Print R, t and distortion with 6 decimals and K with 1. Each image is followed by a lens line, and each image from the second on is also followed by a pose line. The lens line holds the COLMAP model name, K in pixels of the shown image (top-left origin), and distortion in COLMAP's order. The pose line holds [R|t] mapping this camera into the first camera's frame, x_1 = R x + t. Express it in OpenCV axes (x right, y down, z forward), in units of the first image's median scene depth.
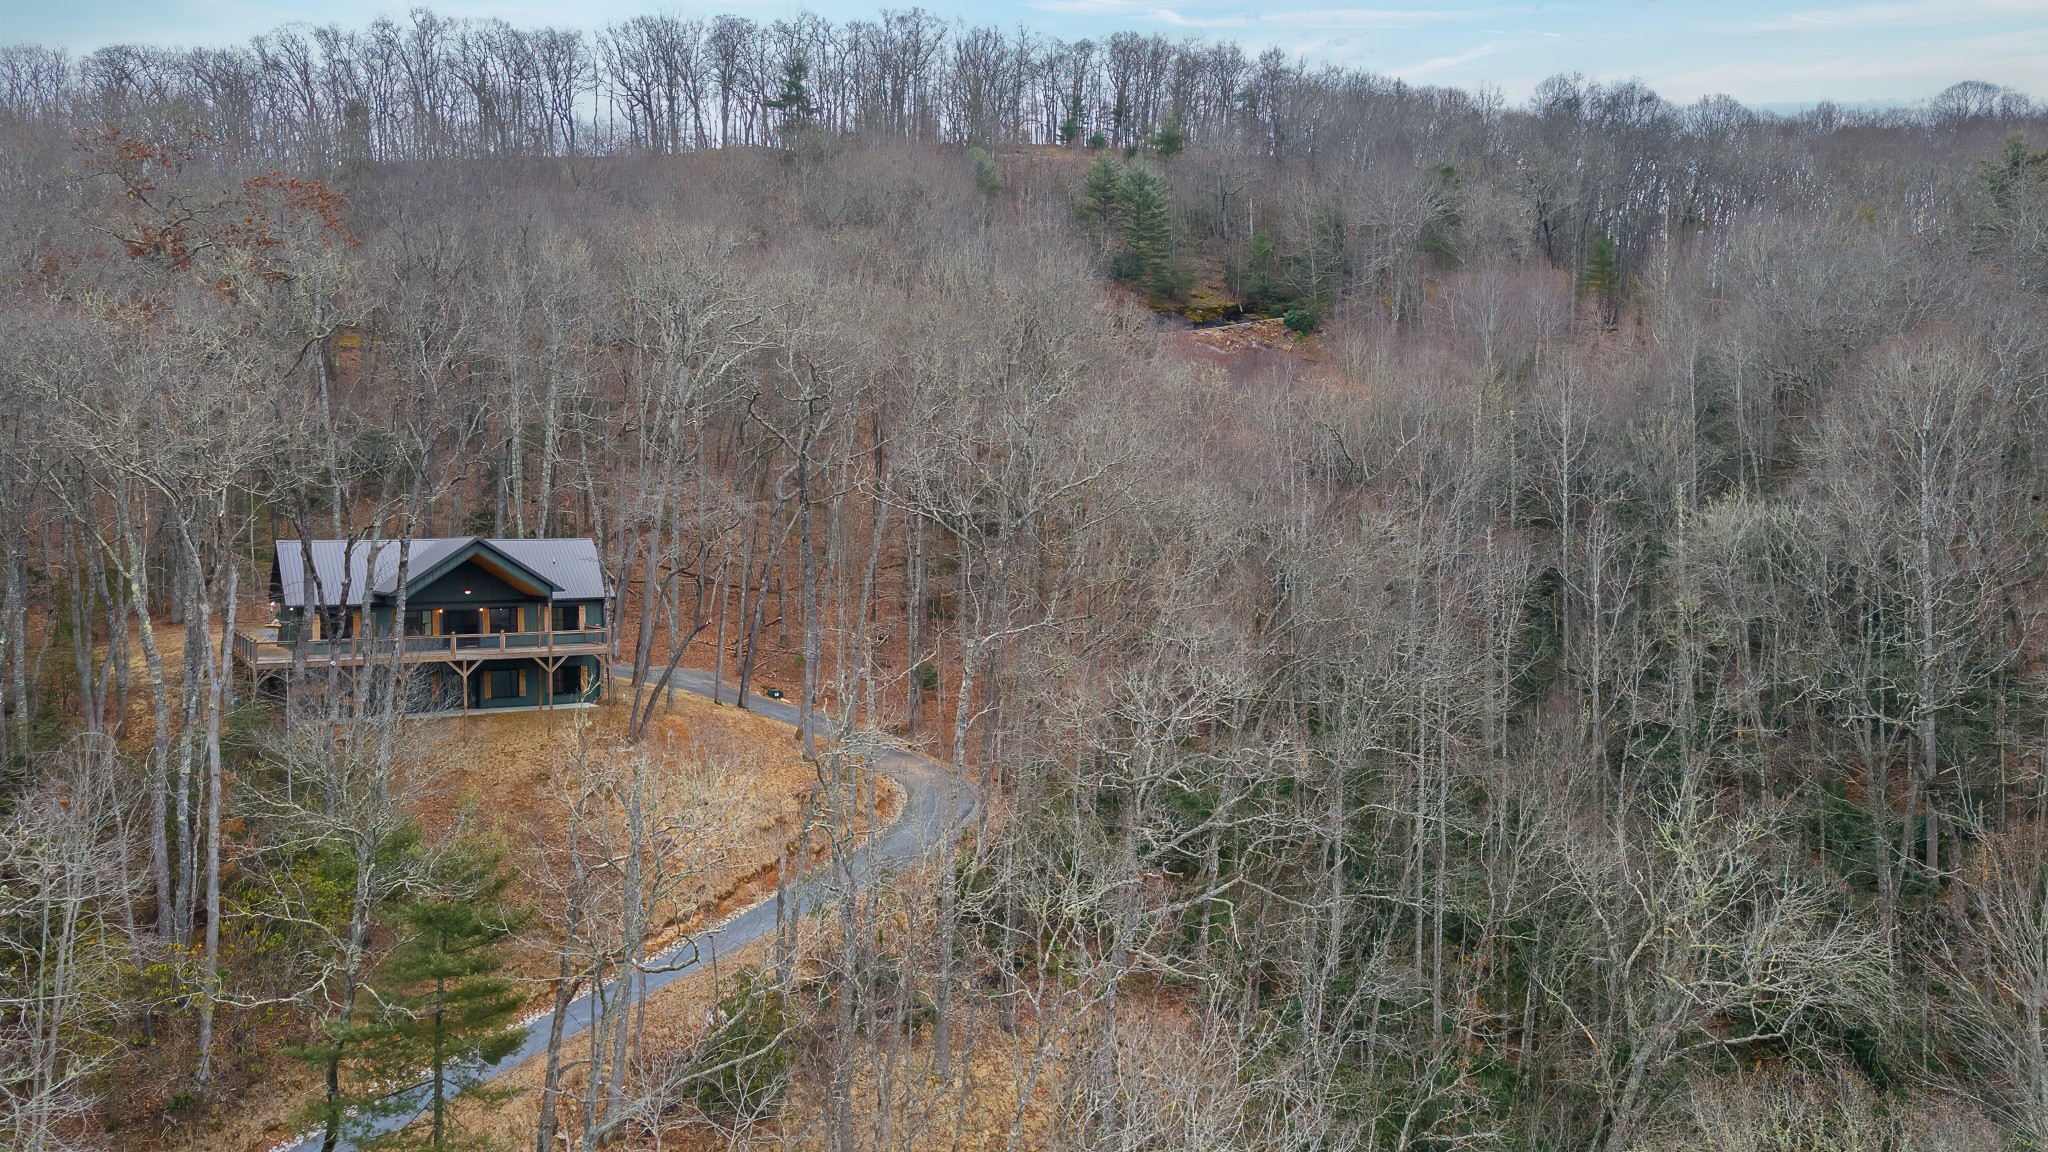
lens RADIAL K [[1485.2, 0, 1015.9], [0, 1485.2, 587.3], [0, 0, 1]] dist [0.021024, 0.077587]
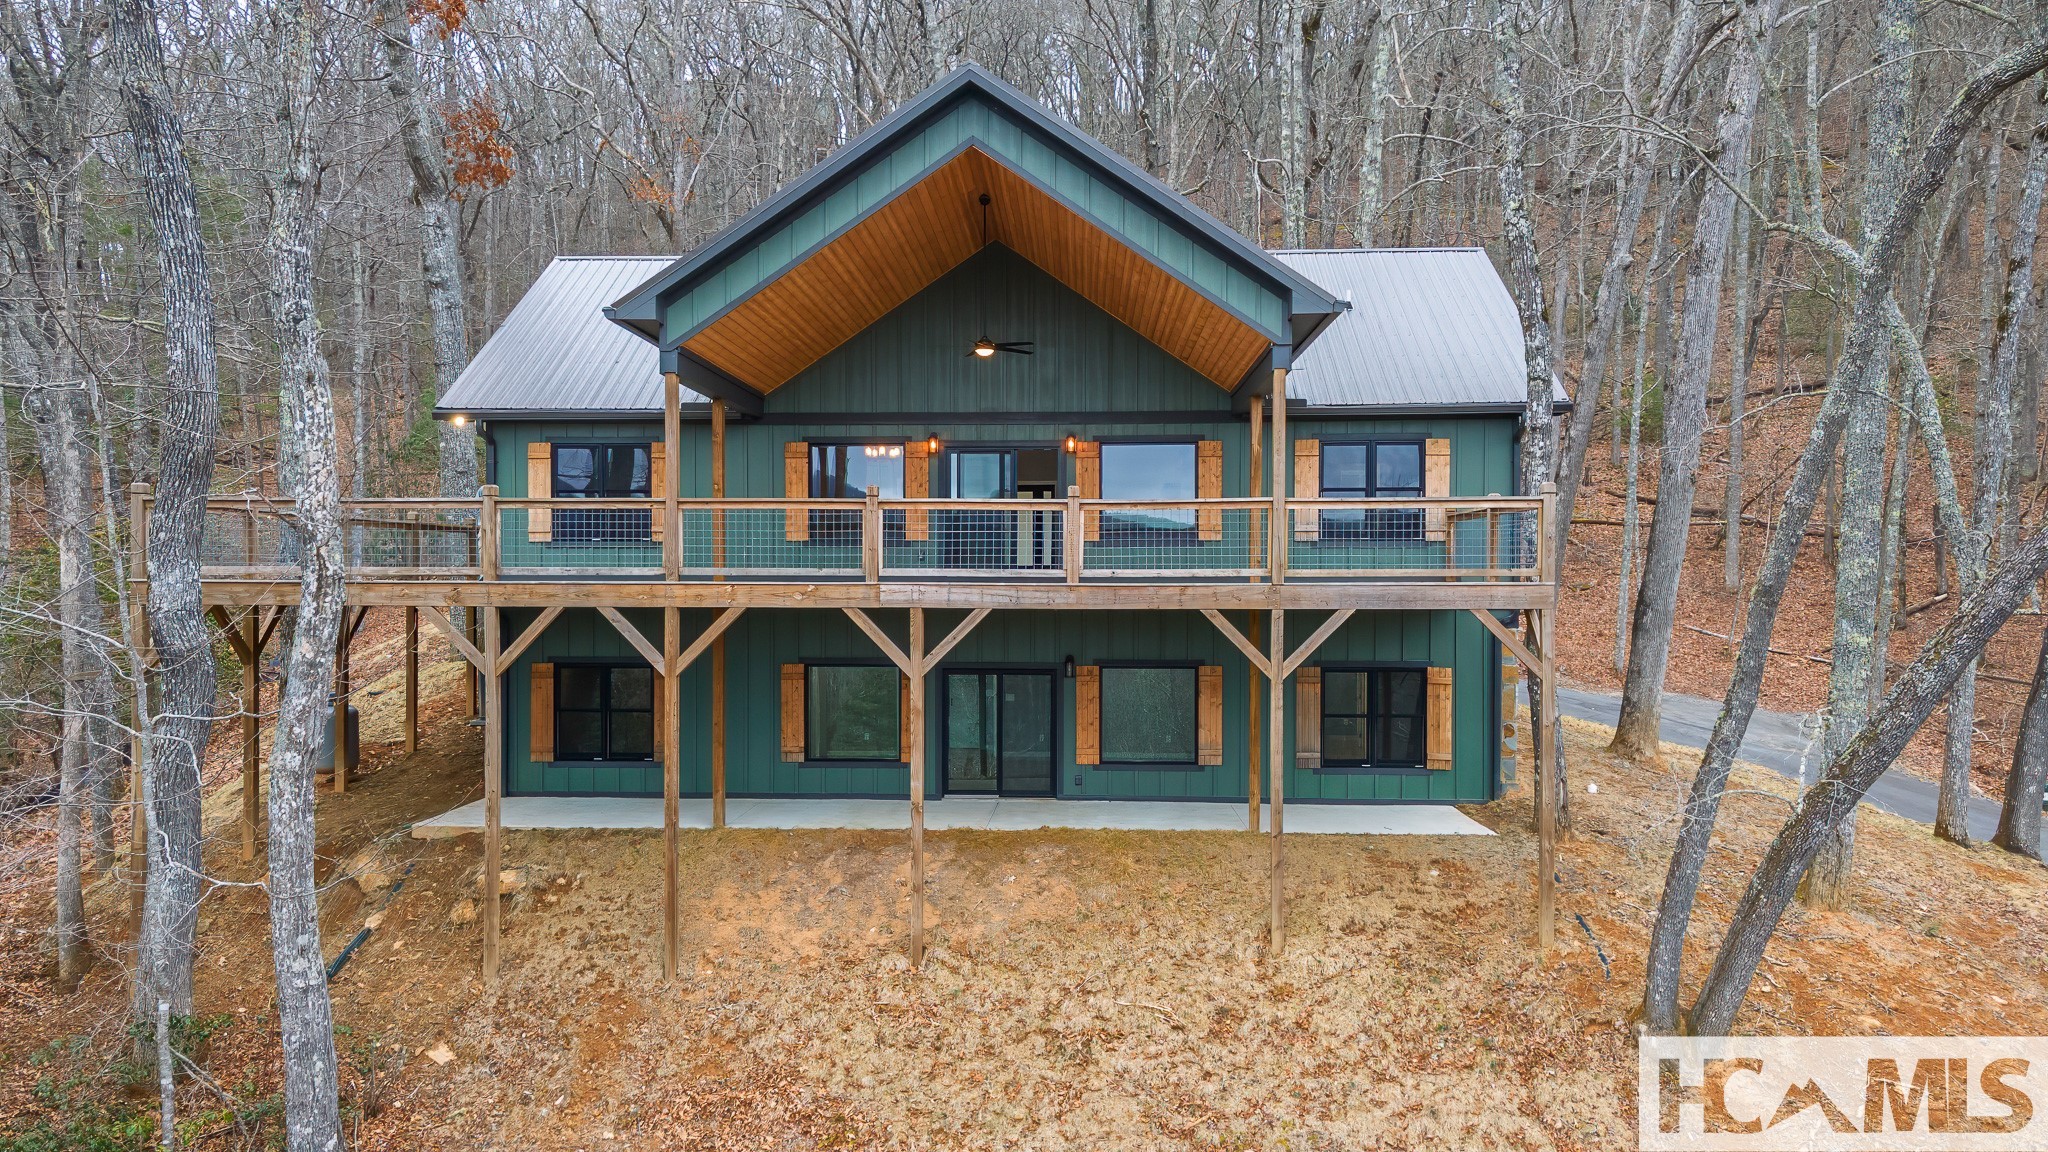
lens RADIAL K [[1485.2, 0, 1015.9], [0, 1485.2, 587.3], [0, 0, 1]] dist [0.021024, 0.077587]
pose [[0.826880, 0.012627, -0.562237, -0.213961], [-0.023349, 0.999657, -0.011888, 0.045795], [0.561894, 0.022958, 0.826891, 0.774368]]
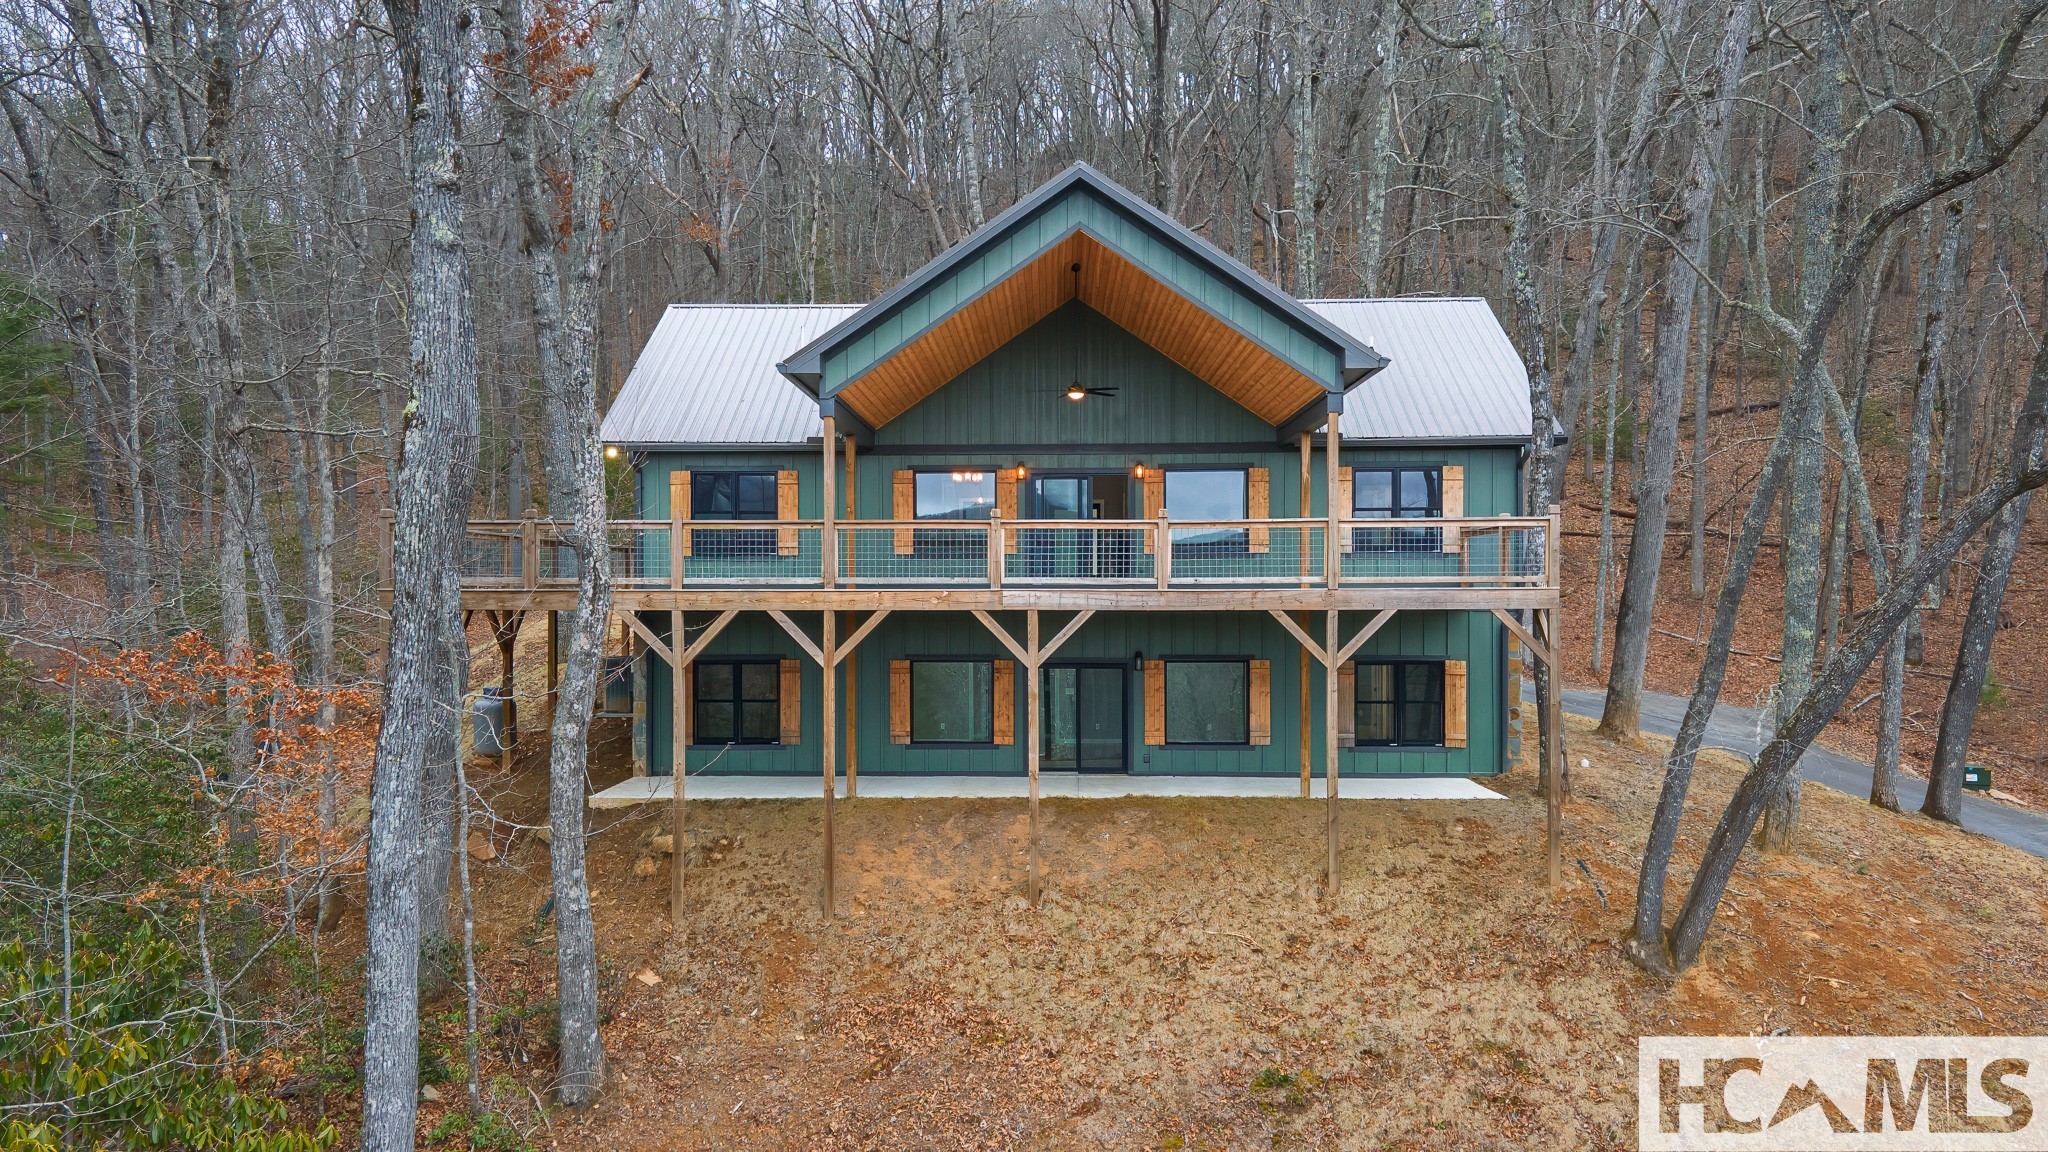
lens RADIAL K [[1480.7, 0, 1007.8], [0, 1480.7, 587.0], [0, 0, 1]] dist [0.034673, -0.000869]
pose [[0.834946, 0.005456, -0.550304, -0.207464], [-0.019562, 0.999613, -0.019771, 0.047817], [0.549984, 0.027273, 0.834730, 0.723098]]
